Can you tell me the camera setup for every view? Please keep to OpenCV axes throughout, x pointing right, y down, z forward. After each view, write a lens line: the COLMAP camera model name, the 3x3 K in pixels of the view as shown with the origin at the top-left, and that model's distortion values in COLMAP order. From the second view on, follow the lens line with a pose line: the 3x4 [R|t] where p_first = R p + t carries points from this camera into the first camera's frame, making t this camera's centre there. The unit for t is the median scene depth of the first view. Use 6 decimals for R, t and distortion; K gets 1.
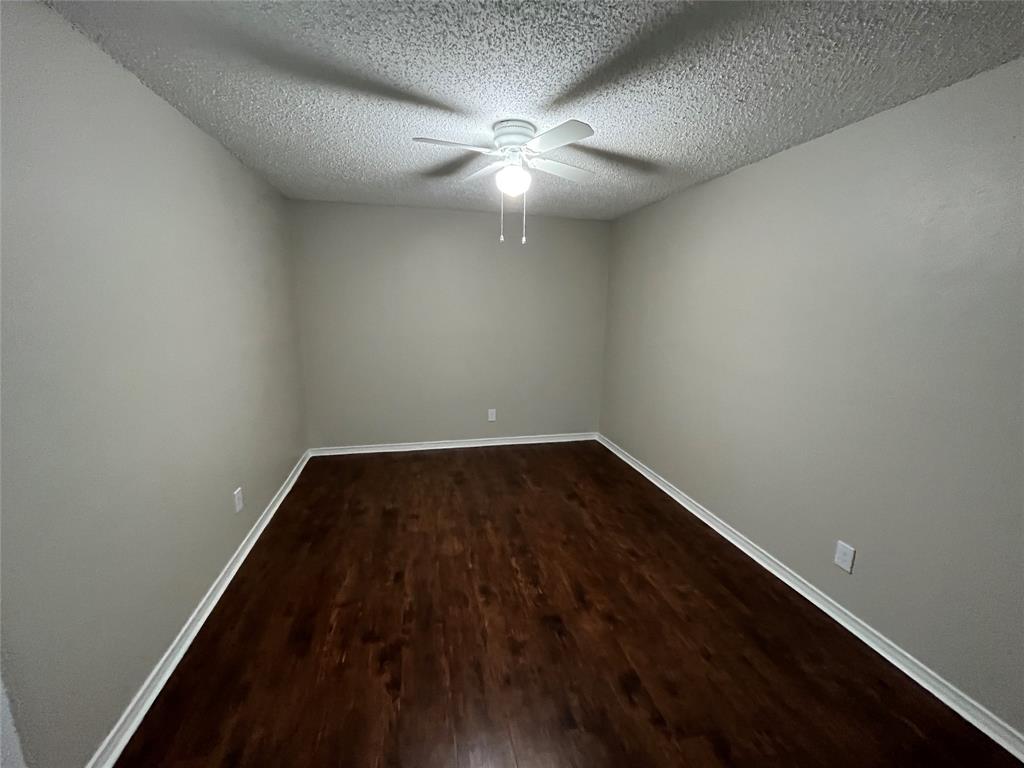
lens RADIAL K [[408.7, 0, 512.0], [0, 408.7, 384.0], [0, 0, 1]] dist [-0.000316, -0.000030]
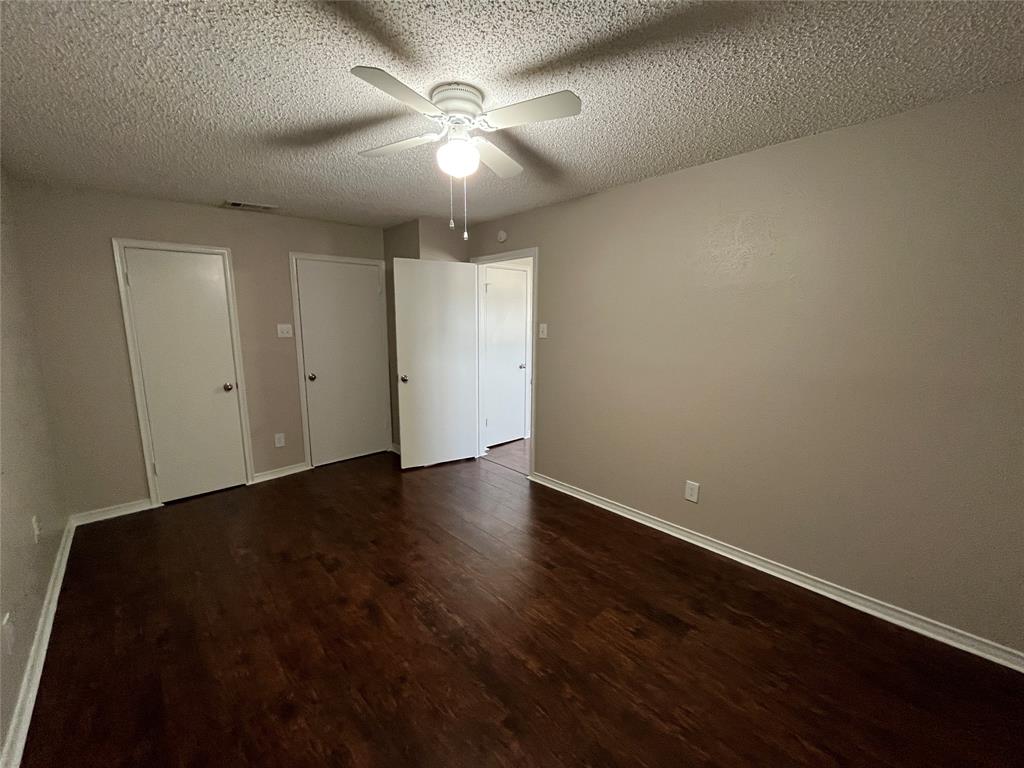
lens RADIAL K [[408.7, 0, 512.0], [0, 408.7, 384.0], [0, 0, 1]] dist [-0.000316, -0.000030]
pose [[-0.866092, 0.060936, -0.496157, 0.327642], [-0.118155, 0.939463, 0.321633, -0.327568], [0.485720, 0.337187, -0.806462, 1.751997]]
